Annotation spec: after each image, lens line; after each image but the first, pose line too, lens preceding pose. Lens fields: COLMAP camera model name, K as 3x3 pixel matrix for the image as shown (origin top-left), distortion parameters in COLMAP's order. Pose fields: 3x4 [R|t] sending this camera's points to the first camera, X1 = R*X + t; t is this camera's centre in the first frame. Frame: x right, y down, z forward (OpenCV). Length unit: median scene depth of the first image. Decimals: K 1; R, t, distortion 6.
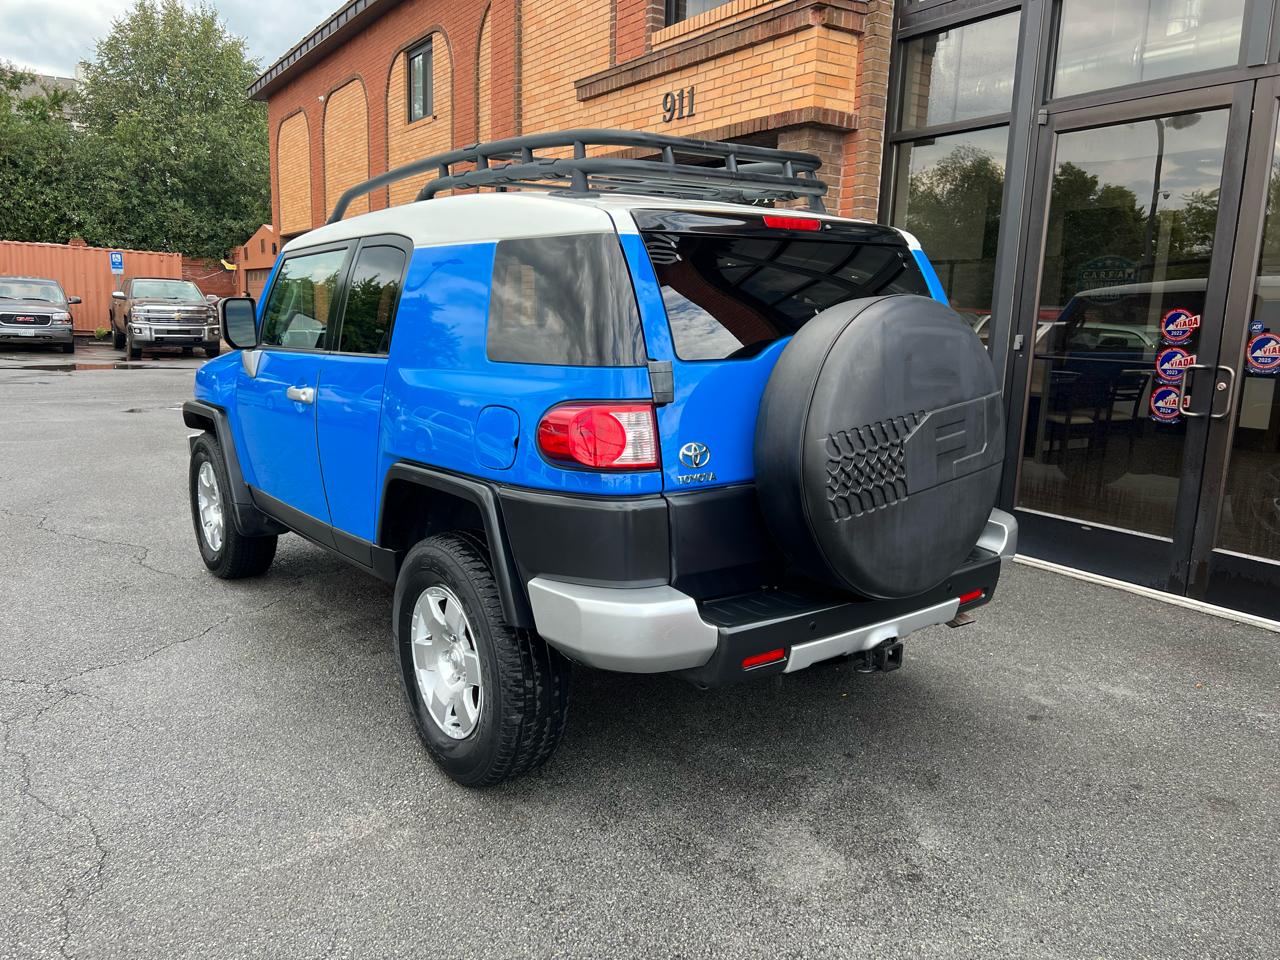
lens RADIAL K [[961.6, 0, 641.9], [0, 961.6, 482.1], [0, 0, 1]] dist [0.053593, -0.056759]
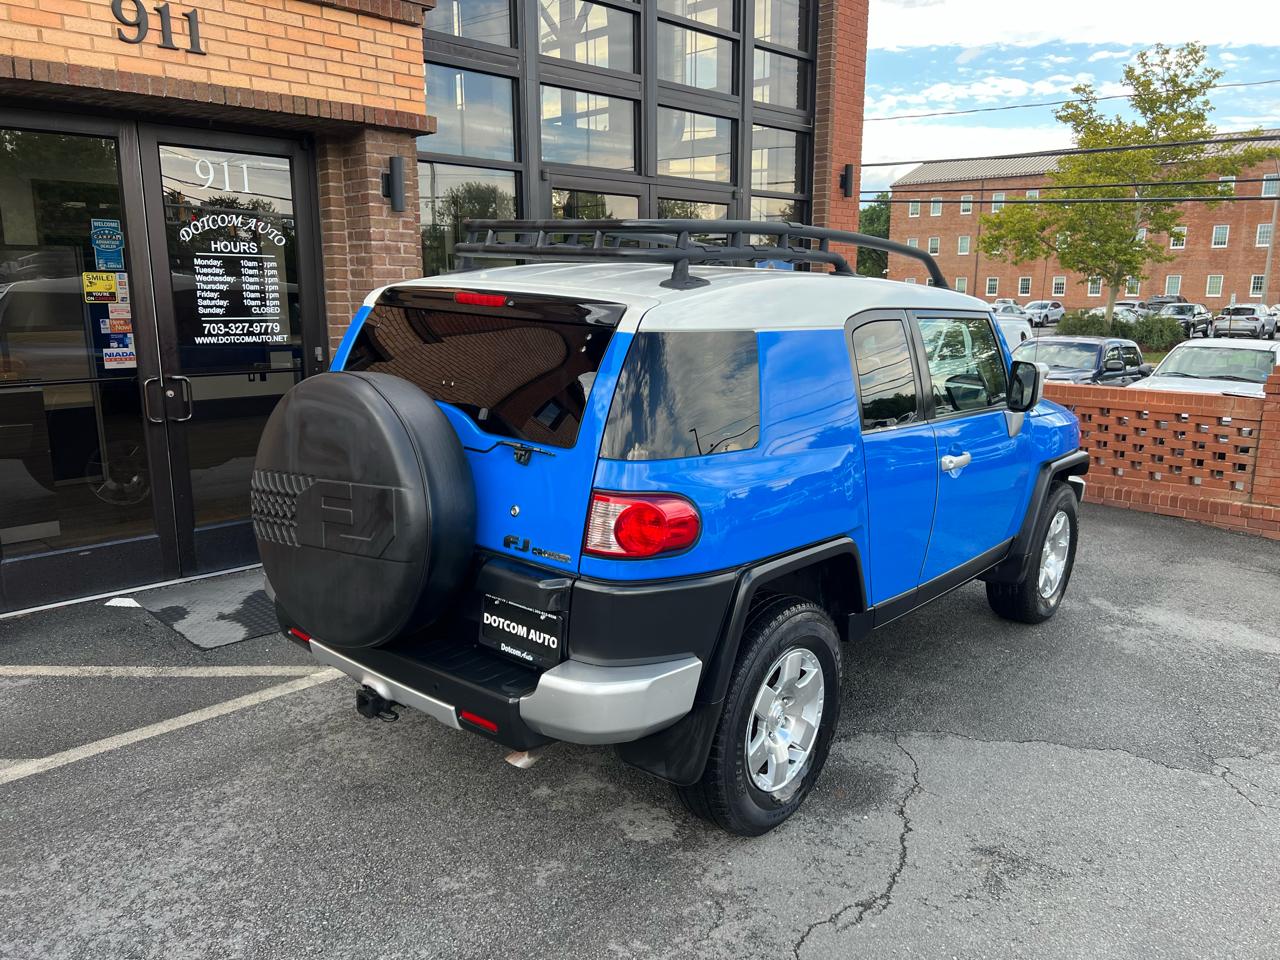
lens RADIAL K [[959.1, 0, 641.9], [0, 959.1, 481.4], [0, 0, 1]] dist [0.054690, -0.055065]
pose [[-0.216397, -0.226645, 0.949634, -0.841060], [0.162557, 0.950739, 0.263951, -0.266657], [-0.962677, 0.211488, -0.168894, 1.039920]]
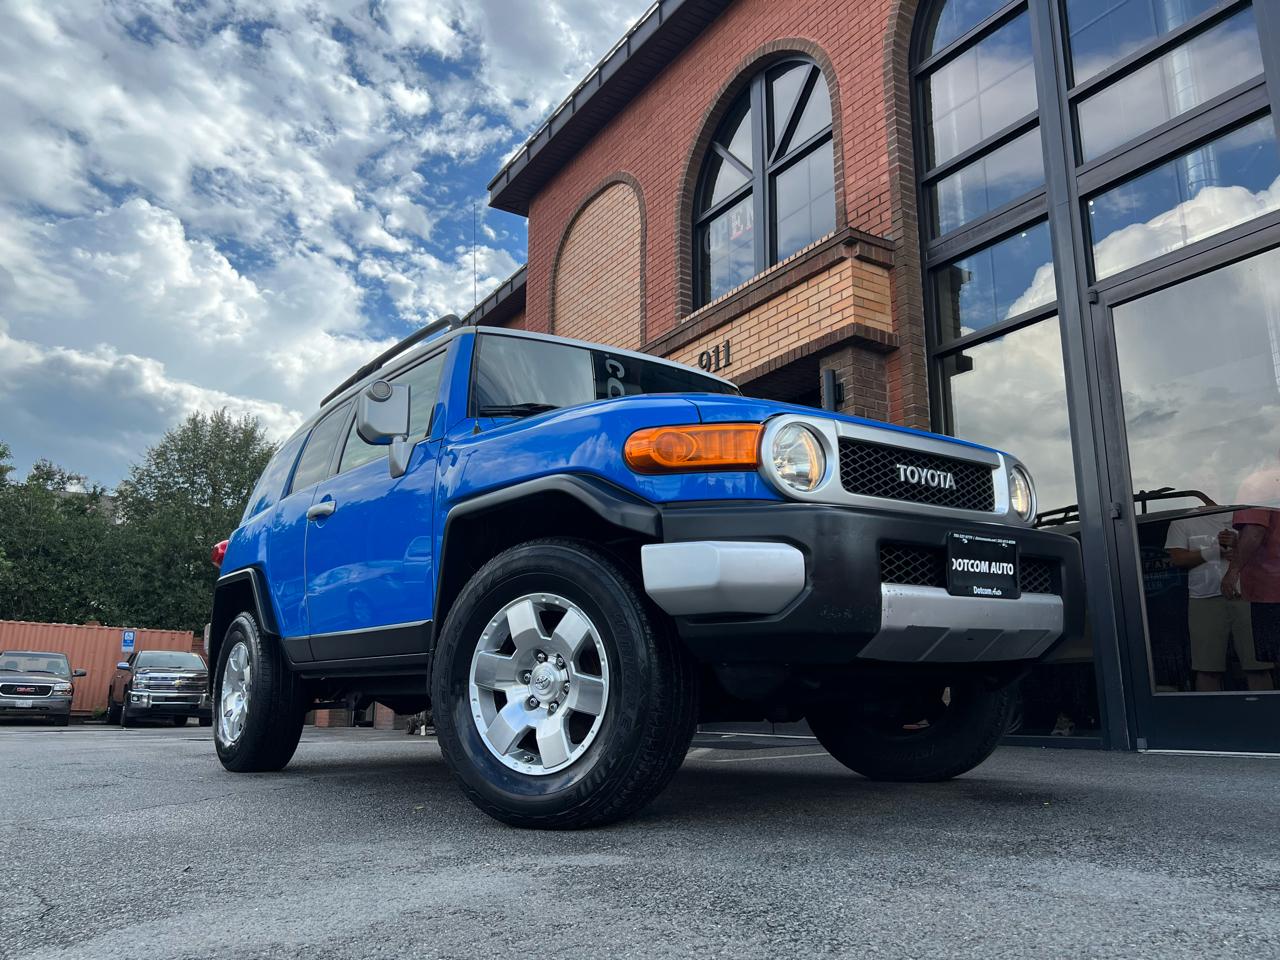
lens RADIAL K [[956.2, 0, 629.0], [0, 956.2, 485.0], [0, 0, 1]] dist [0.076073, -0.089463]
pose [[0.999592, -0.028075, -0.005200, -0.063573], [0.023680, 0.916903, -0.398408, 0.174123], [0.015953, 0.398122, 0.917194, 0.123857]]
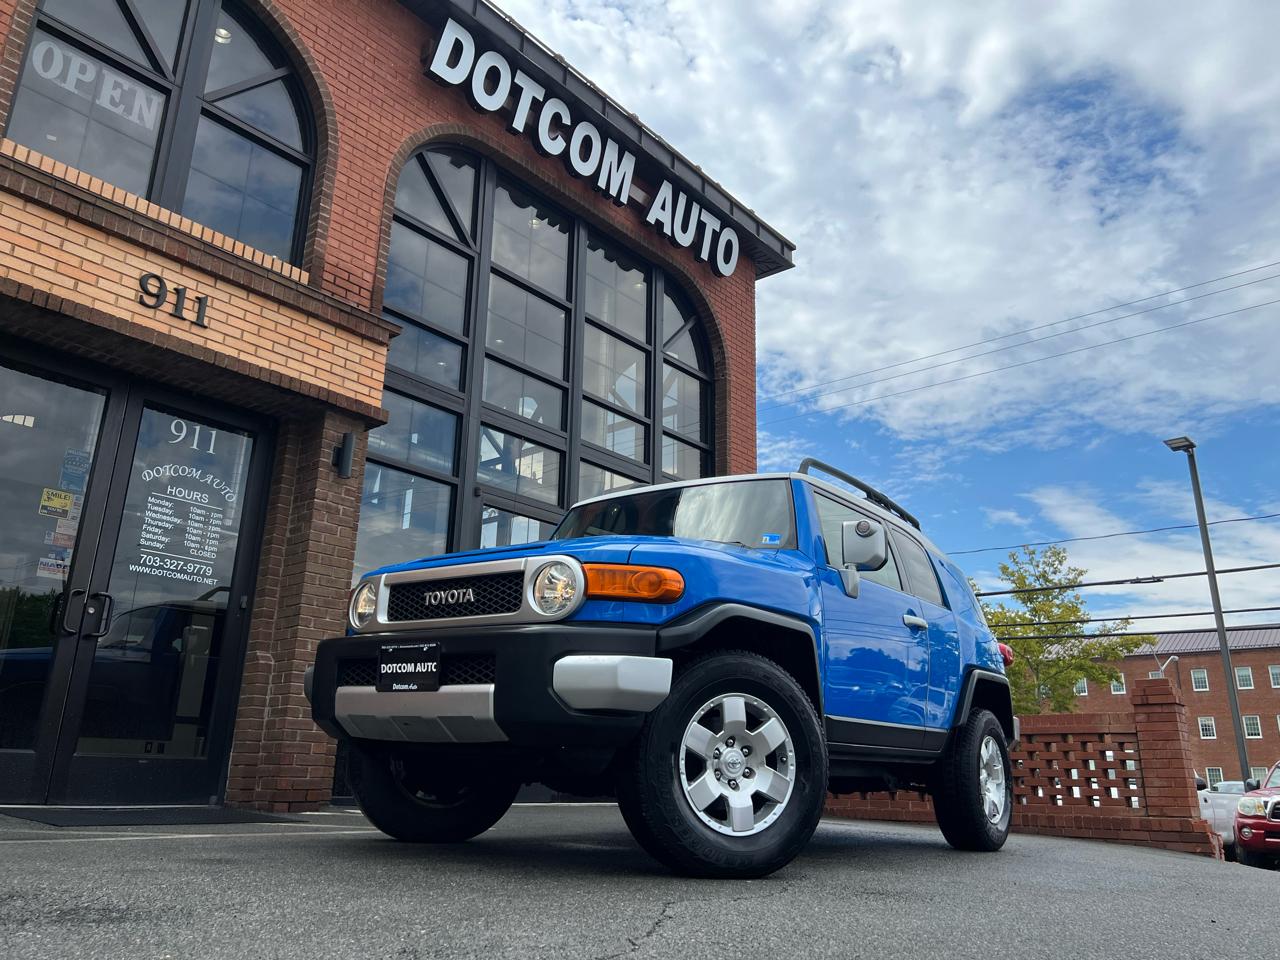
lens RADIAL K [[960.7, 0, 649.7], [0, 960.7, 476.6], [0, 0, 1]] dist [0.052843, -0.055329]
pose [[-0.292516, 0.254435, 0.921790, -0.922436], [0.138741, 0.965045, -0.222347, -0.024817], [-0.946142, 0.062850, -0.317592, 1.072520]]
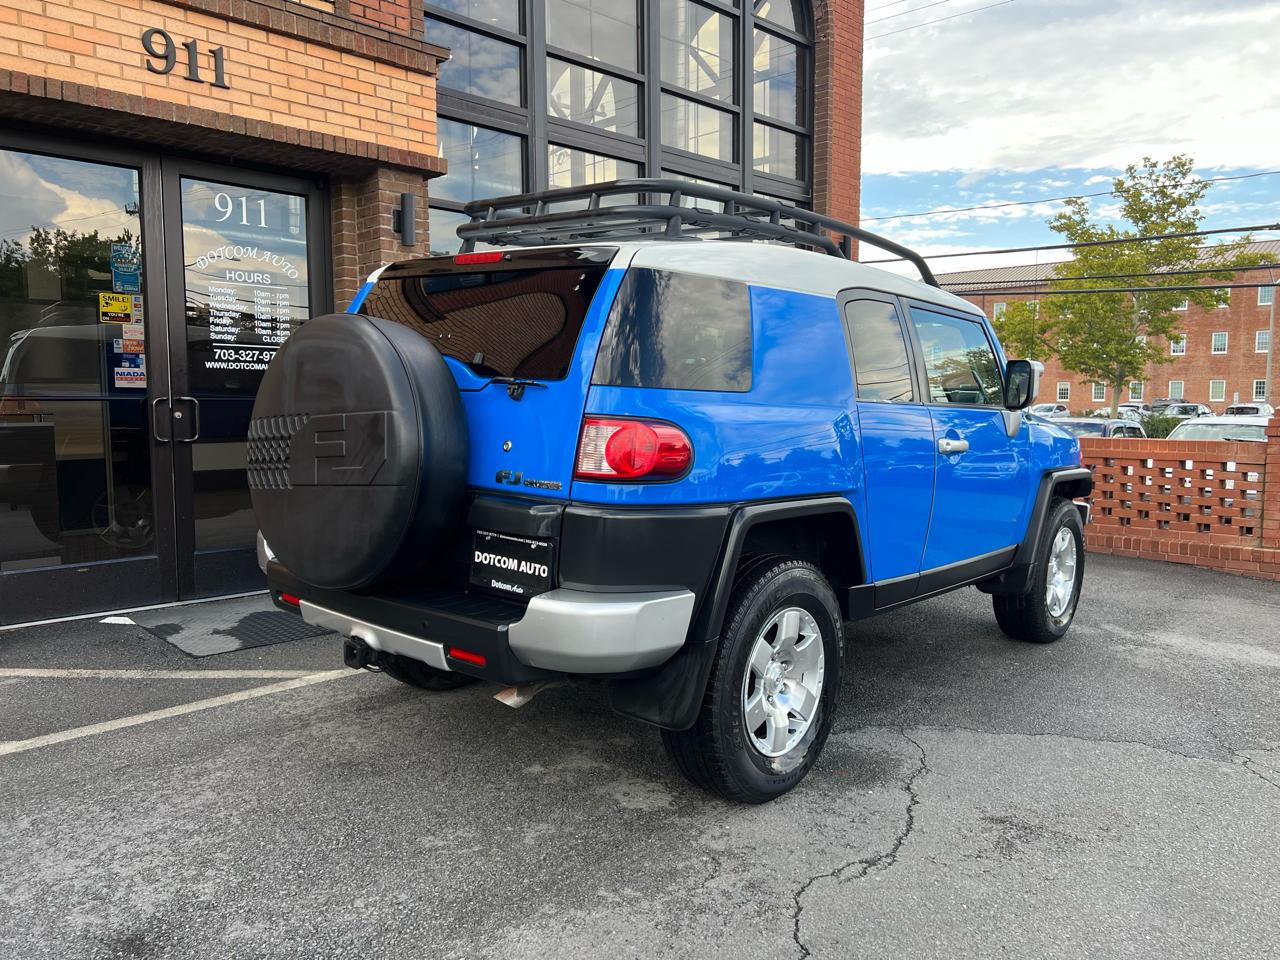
lens RADIAL K [[958.5, 0, 644.7], [0, 958.5, 475.7], [0, 0, 1]] dist [0.055191, -0.056836]
pose [[-0.208331, -0.112113, 0.971612, -0.856427], [0.165034, 0.975135, 0.147906, -0.186110], [-0.964034, 0.191162, -0.184648, 1.047951]]
